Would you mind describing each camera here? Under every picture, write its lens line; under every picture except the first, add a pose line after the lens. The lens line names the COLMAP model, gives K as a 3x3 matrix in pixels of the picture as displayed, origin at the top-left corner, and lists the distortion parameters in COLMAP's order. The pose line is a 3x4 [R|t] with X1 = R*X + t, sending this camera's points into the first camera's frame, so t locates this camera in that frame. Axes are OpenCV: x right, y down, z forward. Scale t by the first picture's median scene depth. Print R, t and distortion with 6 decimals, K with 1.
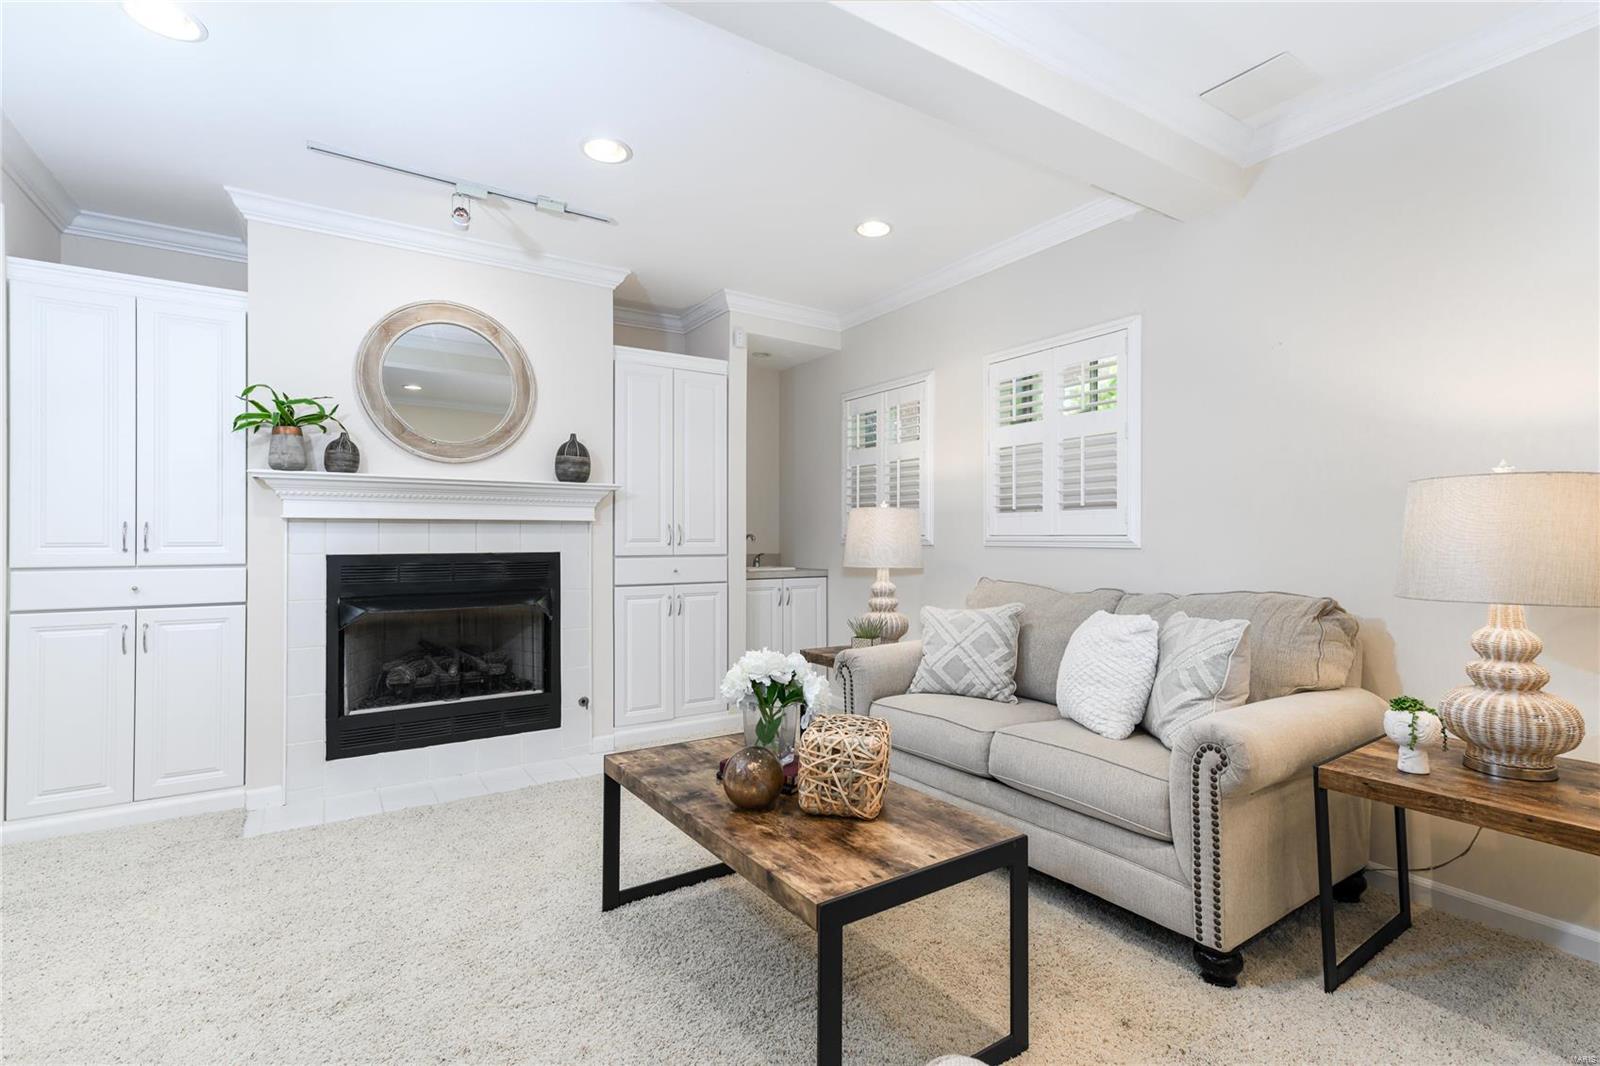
lens RADIAL K [[726.1, 0, 802.4], [0, 726.1, 531.2], [0, 0, 1]] dist [0.010423, 0.000057]
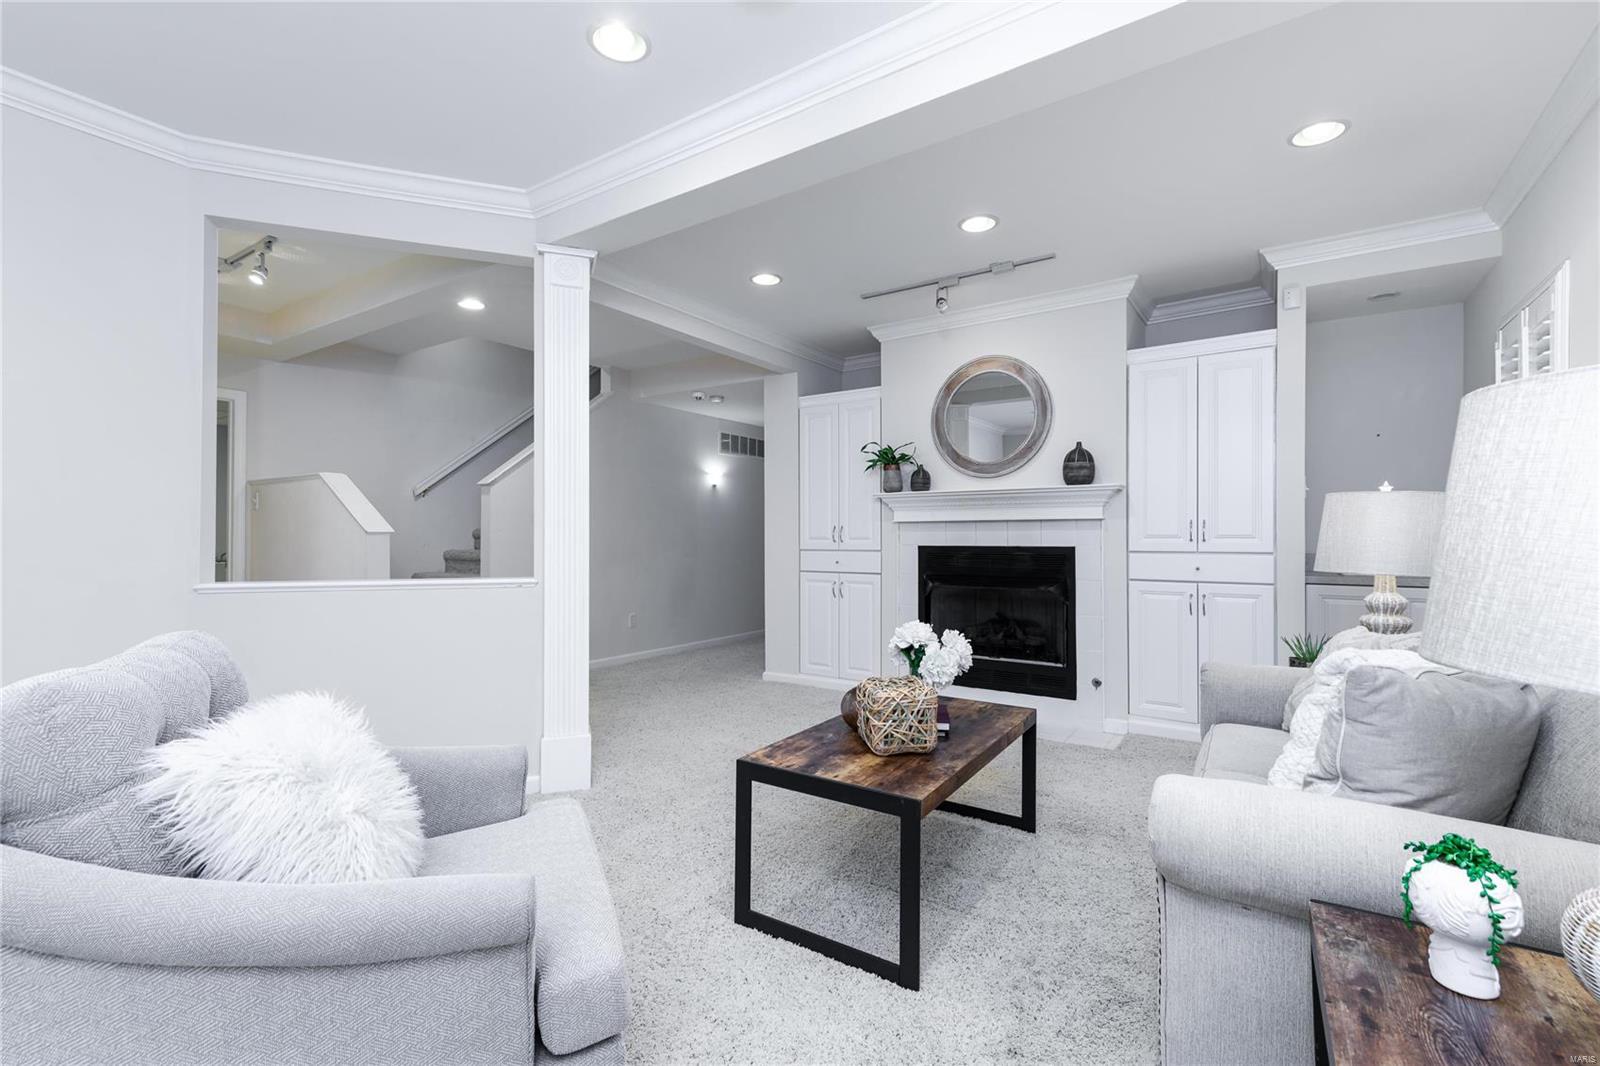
lens RADIAL K [[696.9, 0, 799.2], [0, 696.9, 533.1], [0, 0, 1]] dist [0.002900, 0.001846]
pose [[0.387425, -0.003954, -0.921893, 0.555191], [0.009930, 0.999951, -0.000115, 0.003711], [0.921848, -0.009110, 0.387445, 0.193658]]
